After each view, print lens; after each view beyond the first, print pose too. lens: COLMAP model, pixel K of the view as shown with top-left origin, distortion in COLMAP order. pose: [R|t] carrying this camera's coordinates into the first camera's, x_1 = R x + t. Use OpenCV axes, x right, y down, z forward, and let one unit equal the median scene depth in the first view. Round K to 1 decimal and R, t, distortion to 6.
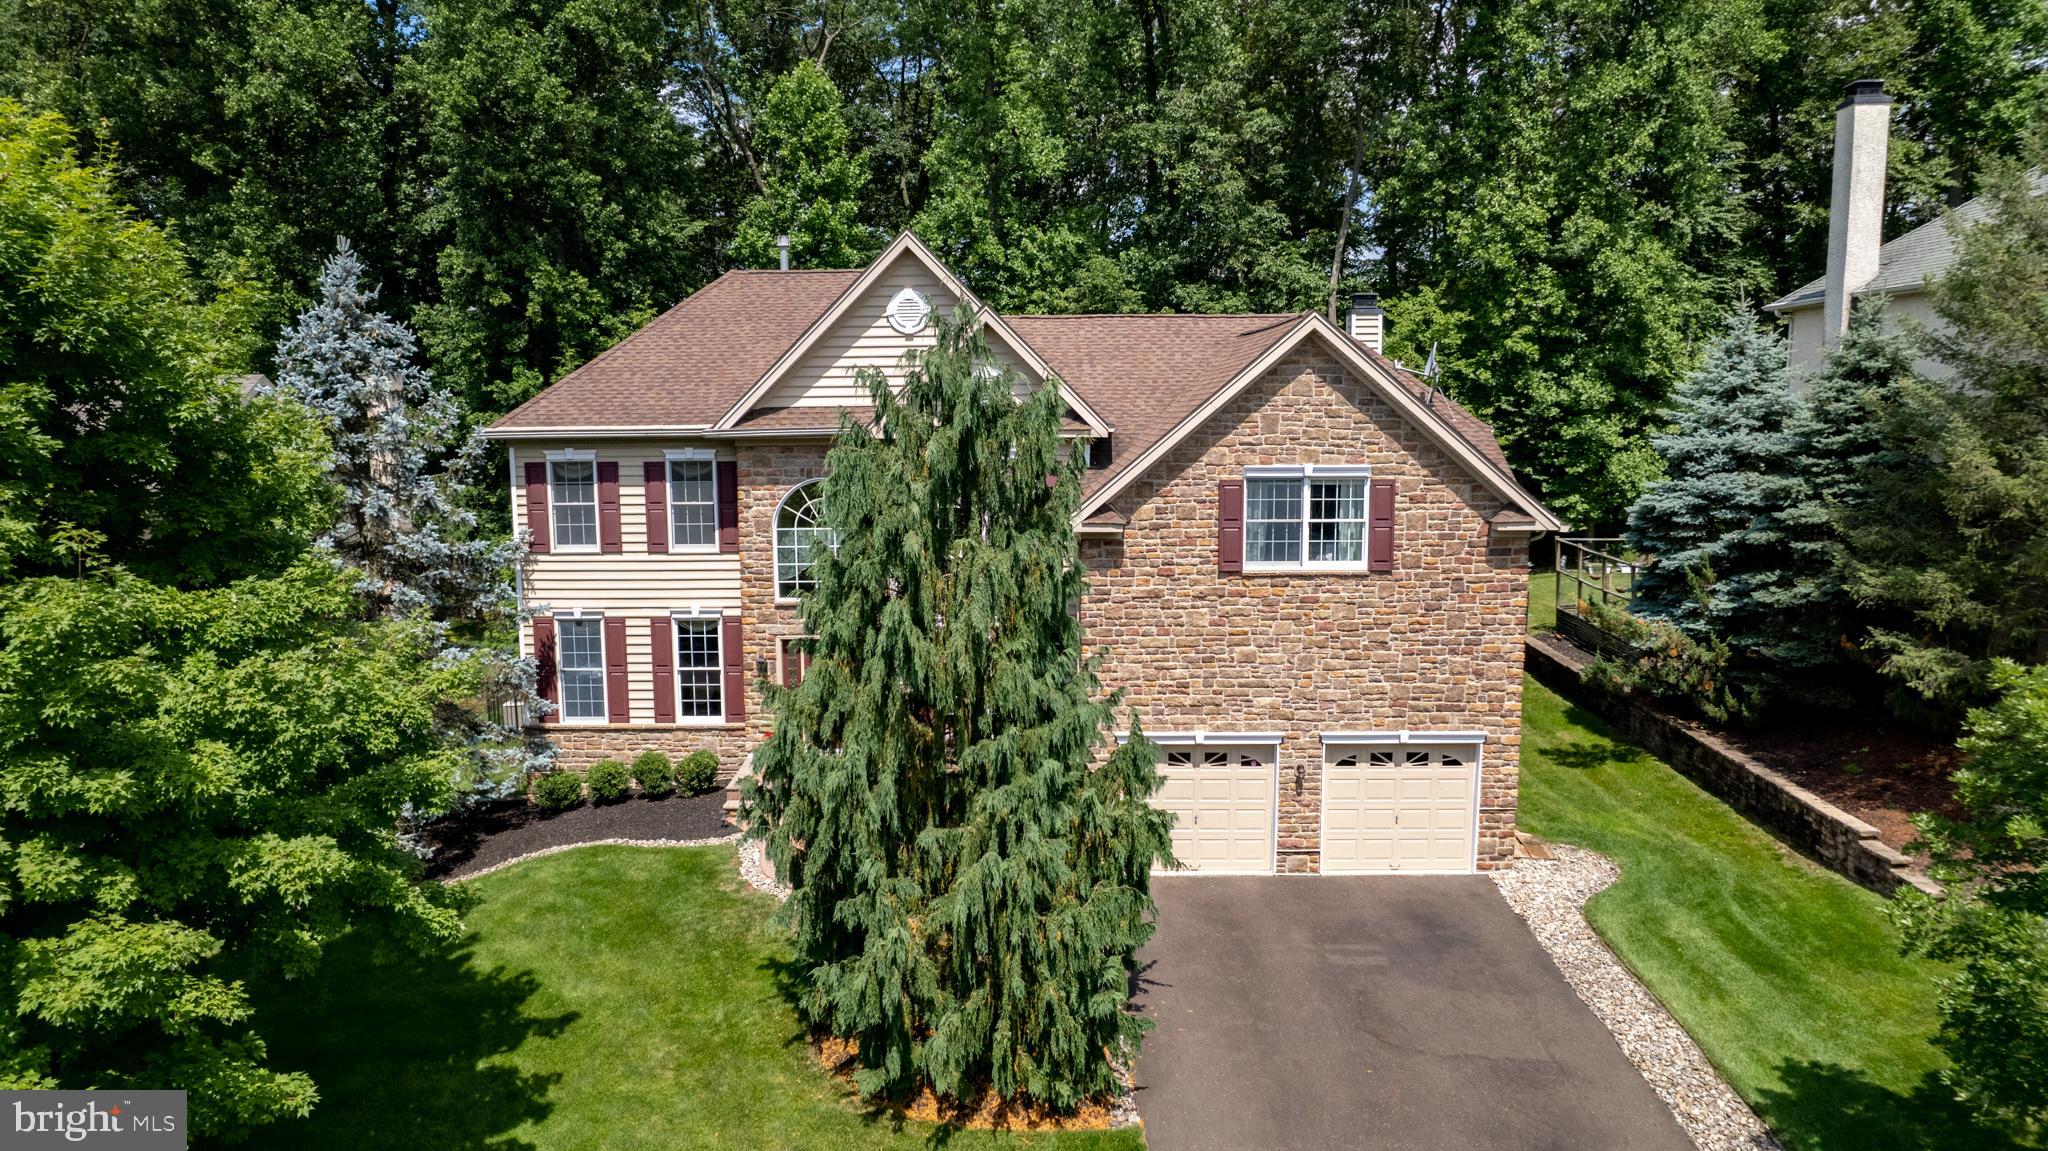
lens RADIAL K [[1302.1, 0, 1034.5], [0, 1302.1, 573.5], [0, 0, 1]] dist [-0.069492, 0.056829]
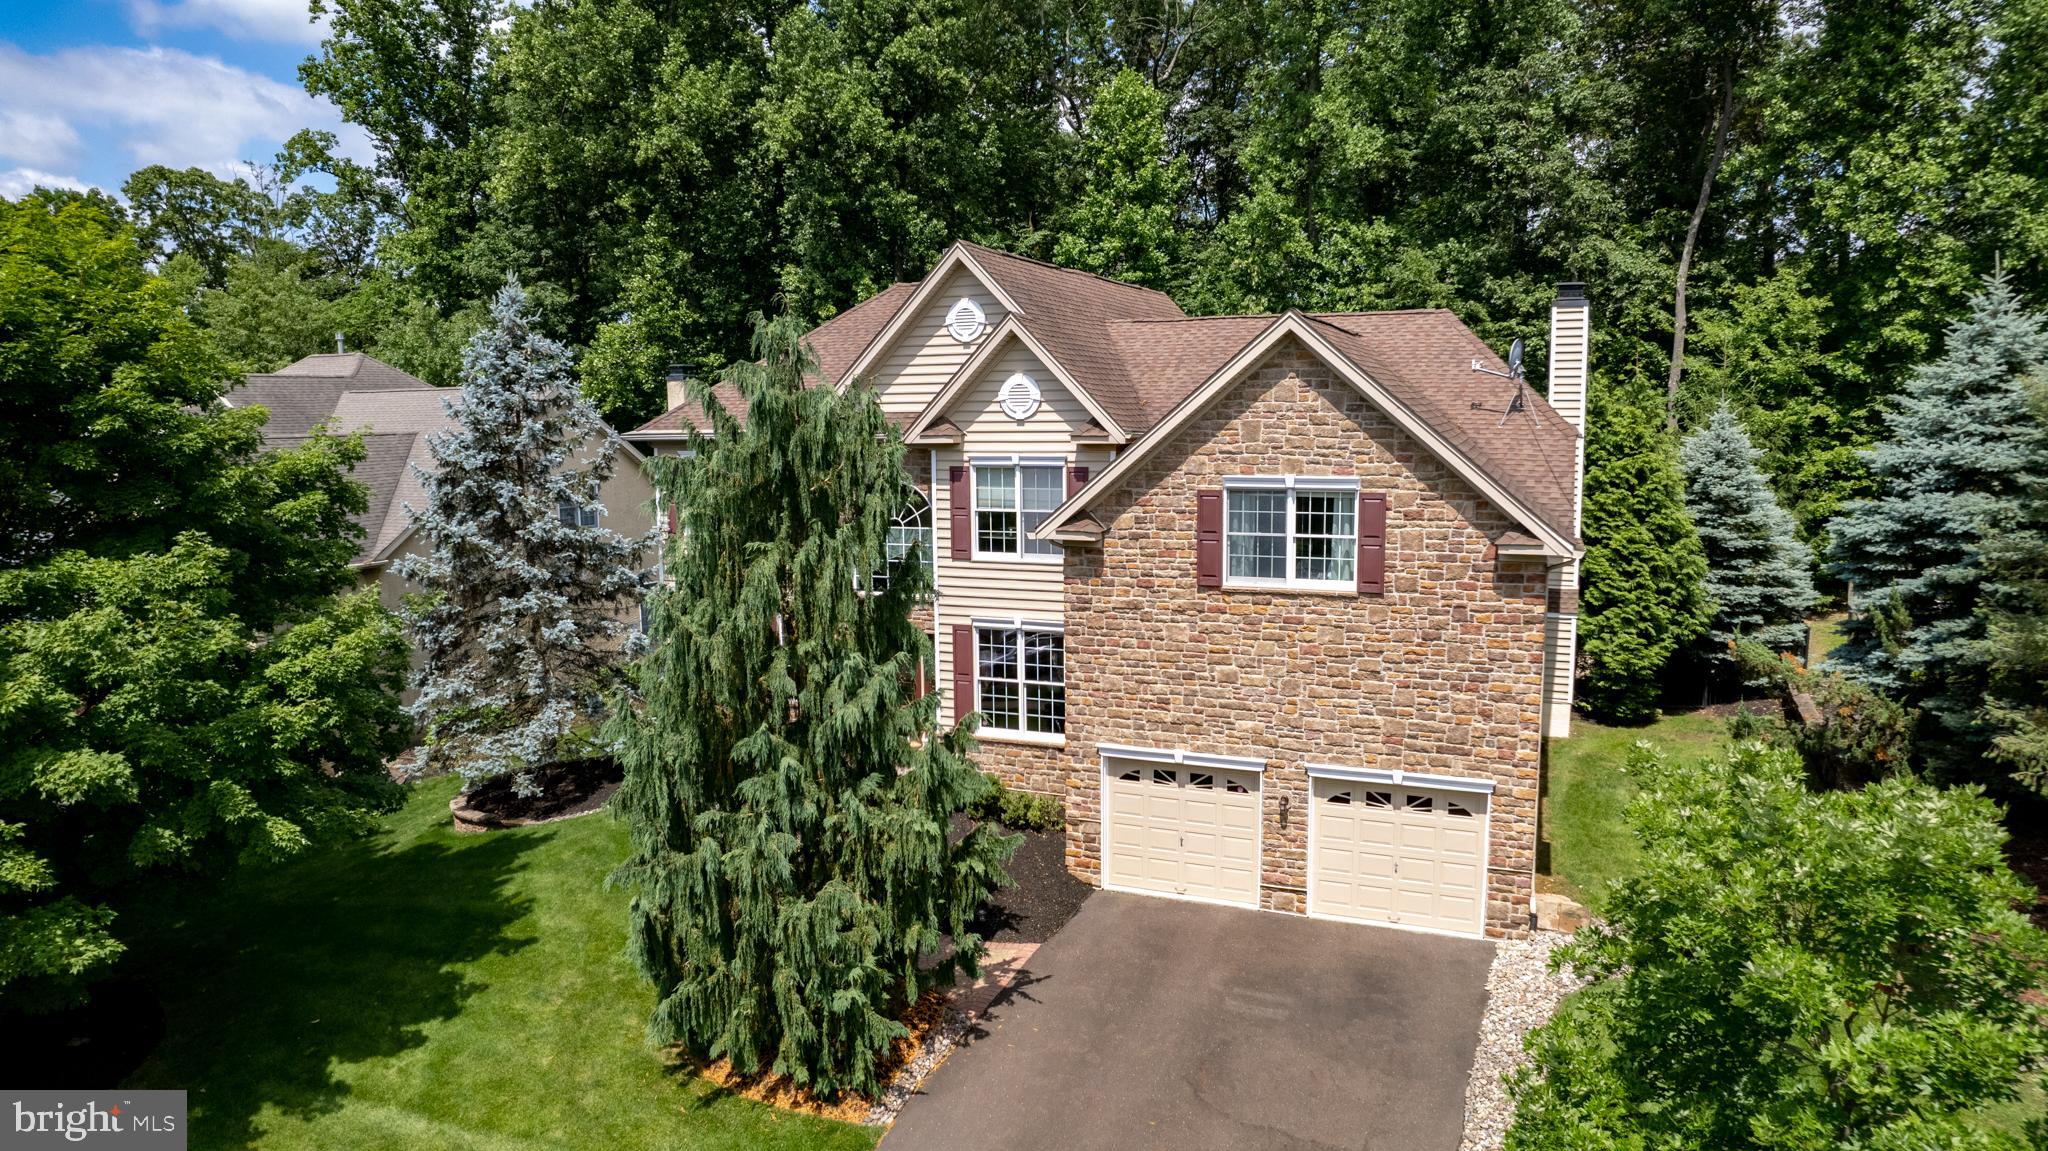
lens RADIAL K [[1302.1, 0, 1041.1], [0, 1302.1, 564.5], [0, 0, 1]] dist [-0.069492, 0.056829]
pose [[0.930269, 0.041016, -0.364577, 0.333856], [-0.042859, 0.999077, 0.003039, -0.012902], [0.364365, 0.012798, 0.931168, 0.058202]]
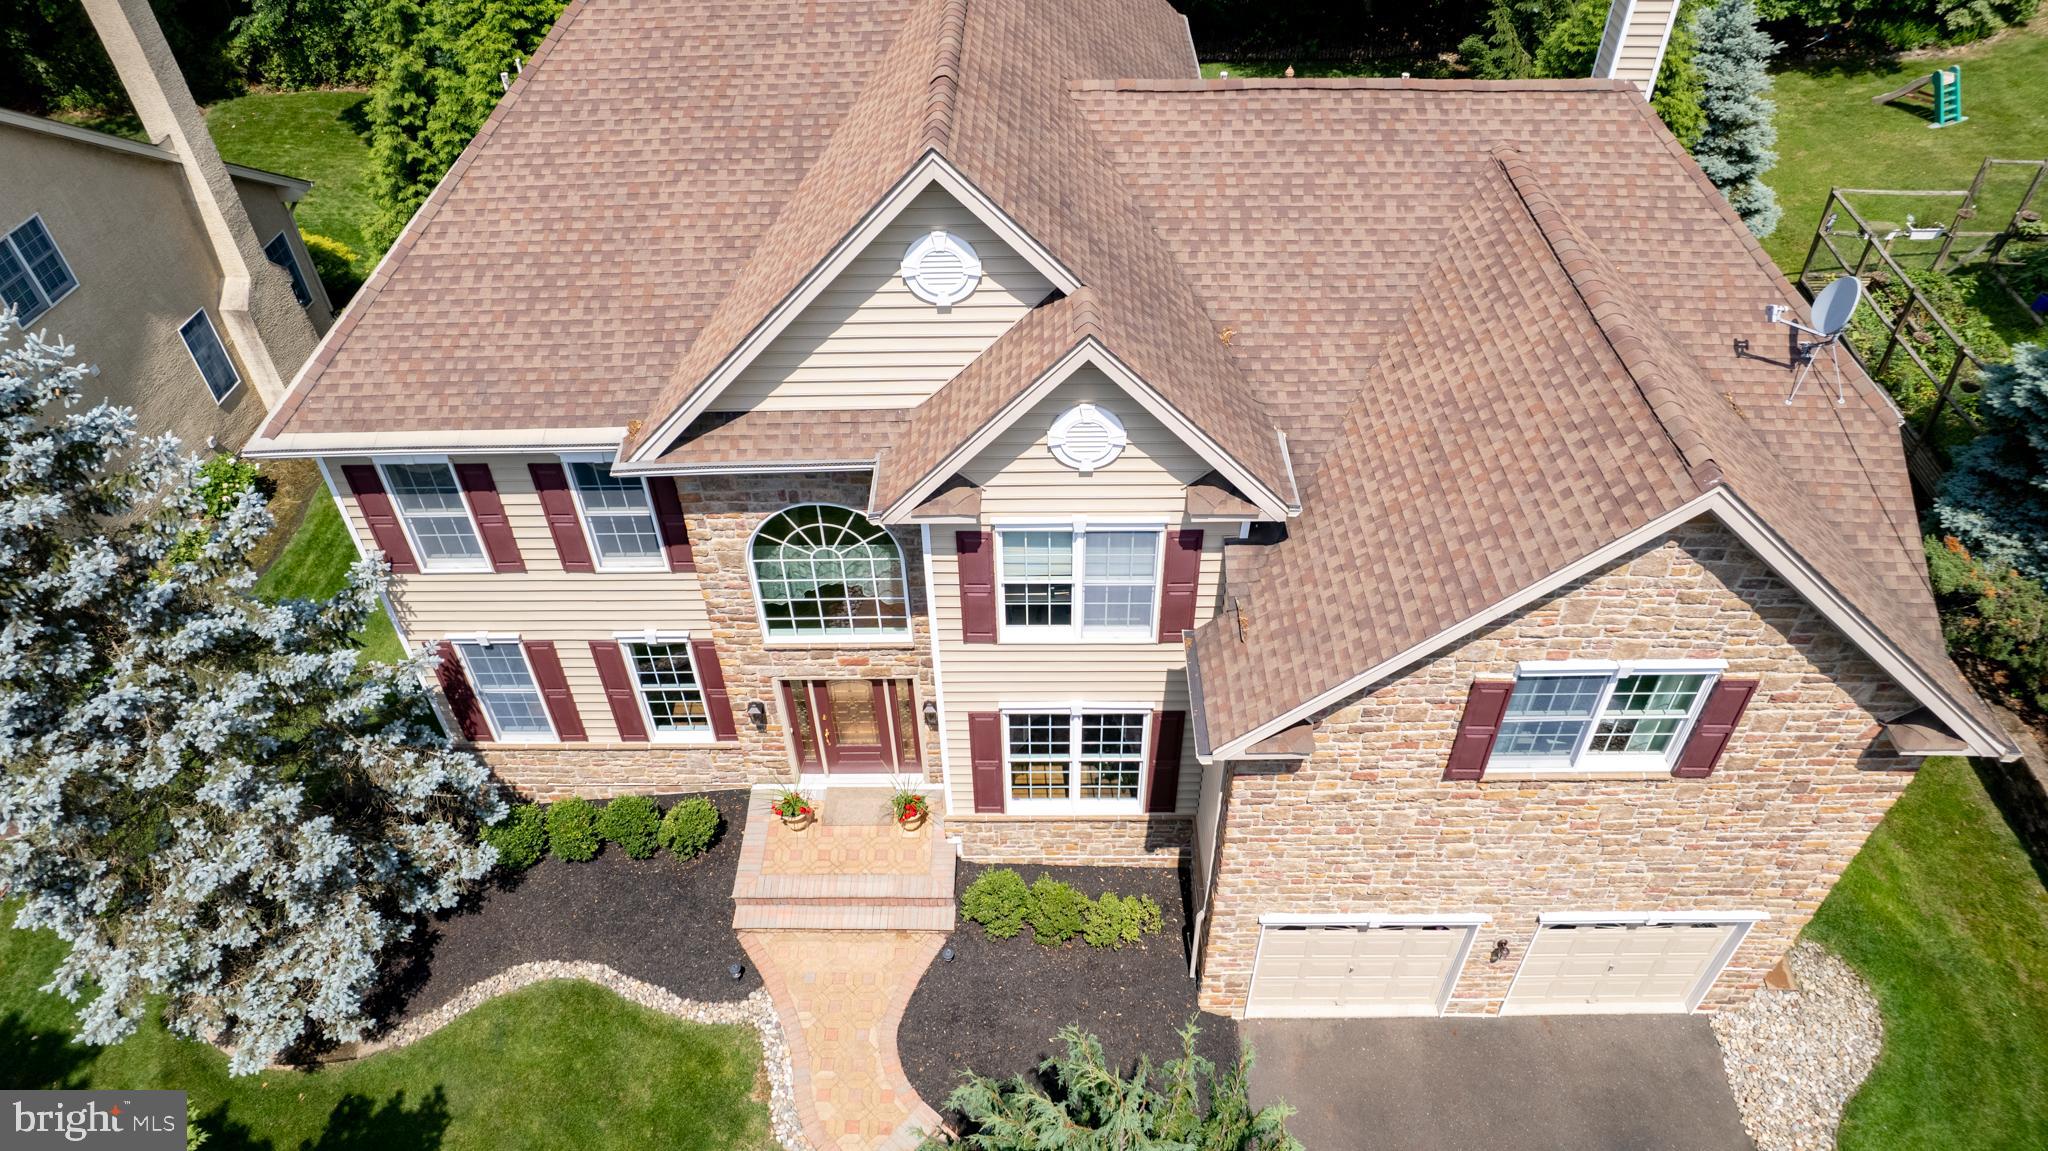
lens RADIAL K [[1302.1, 0, 1032.9], [0, 1302.1, 564.4], [0, 0, 1]] dist [-0.069492, 0.056829]
pose [[0.999972, -0.001962, -0.007185, -0.052543], [0.005707, 0.821710, 0.569877, -0.401316], [0.004786, -0.569902, 0.821699, 0.459085]]
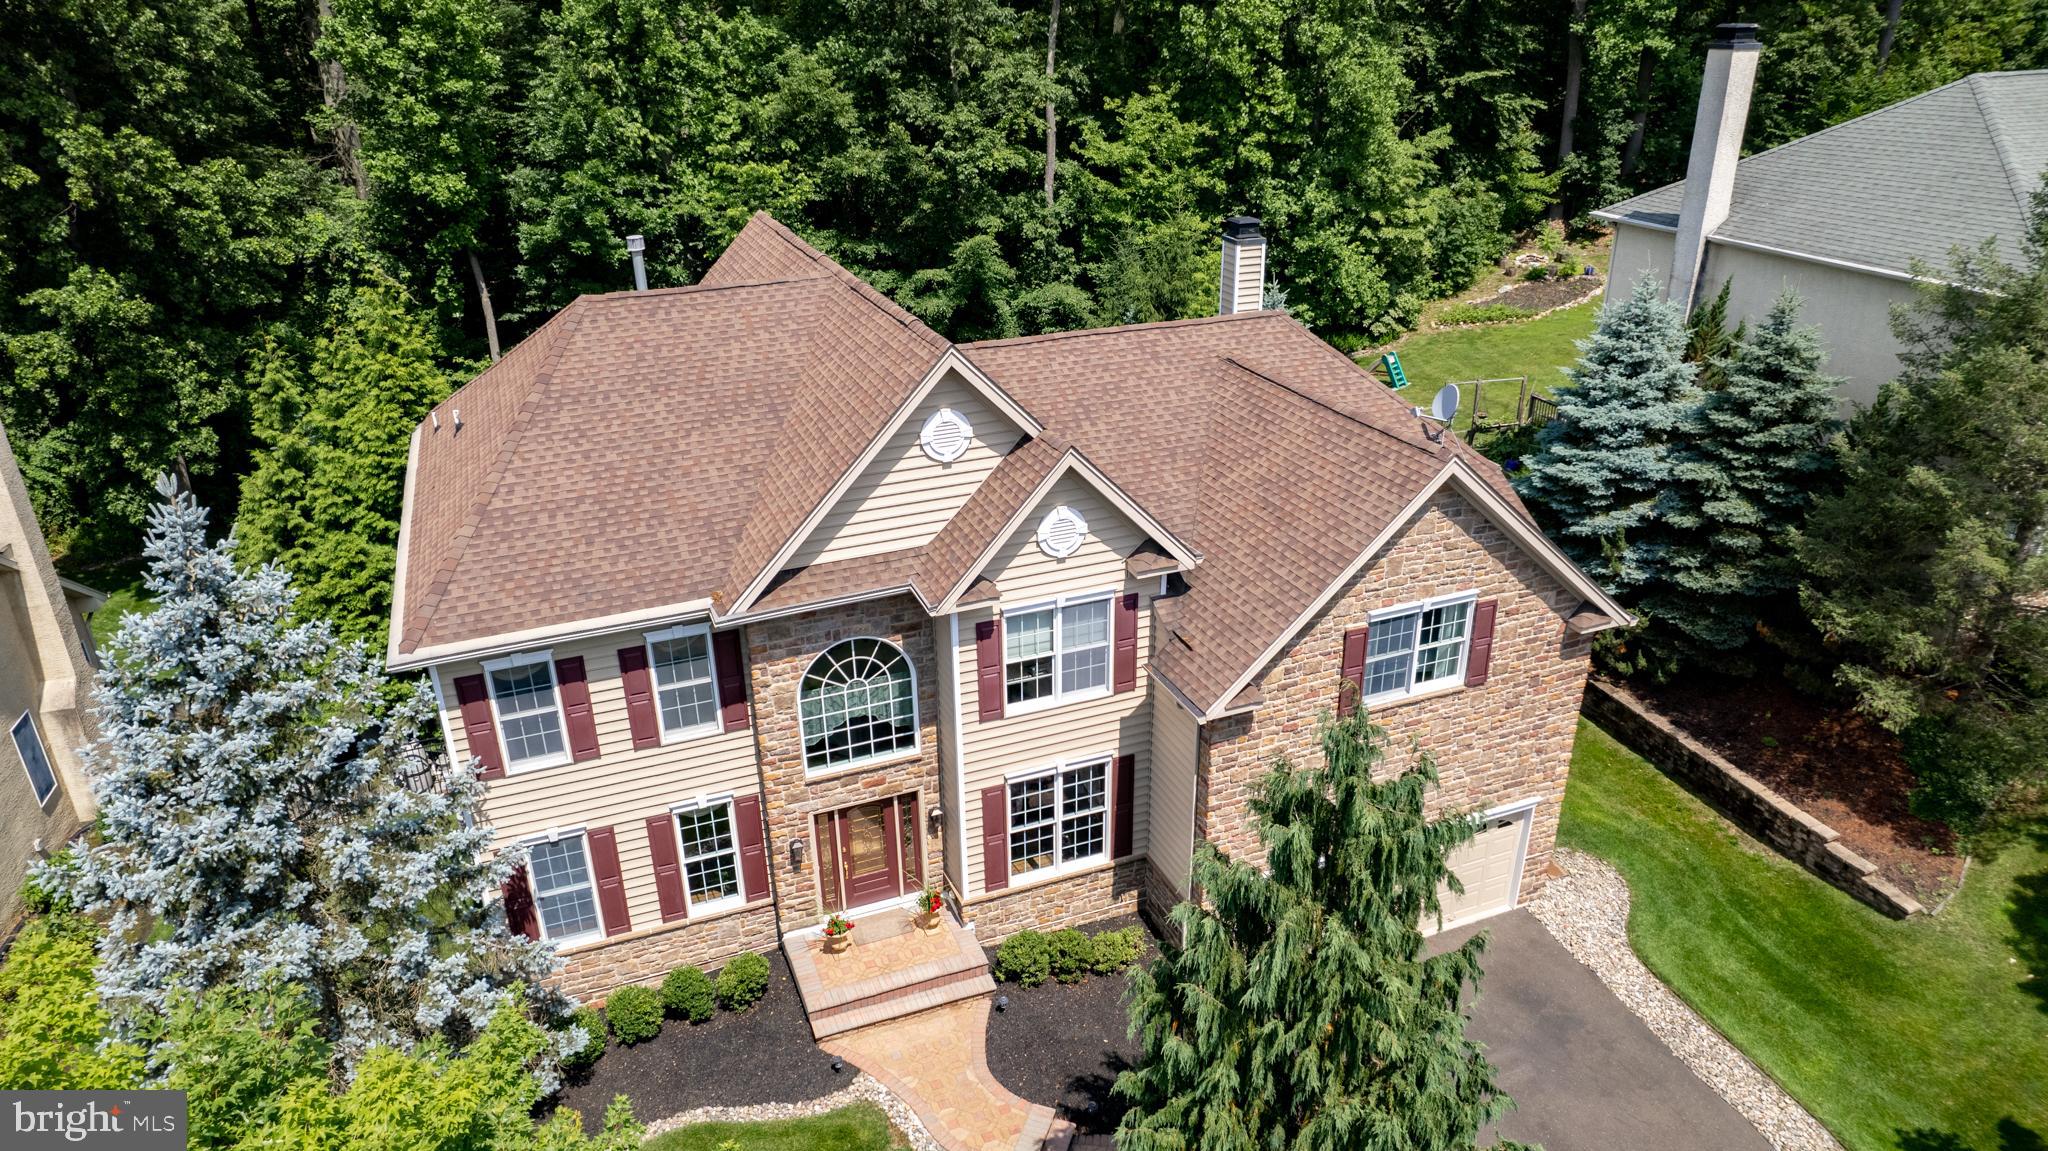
lens RADIAL K [[1302.1, 0, 1022.0], [0, 1302.1, 558.9], [0, 0, 1]] dist [-0.069492, 0.056829]
pose [[0.929429, -0.155013, 0.334862, -0.328230], [0.057715, 0.957383, 0.282996, -0.345393], [-0.364459, -0.243698, 0.898766, 0.222770]]
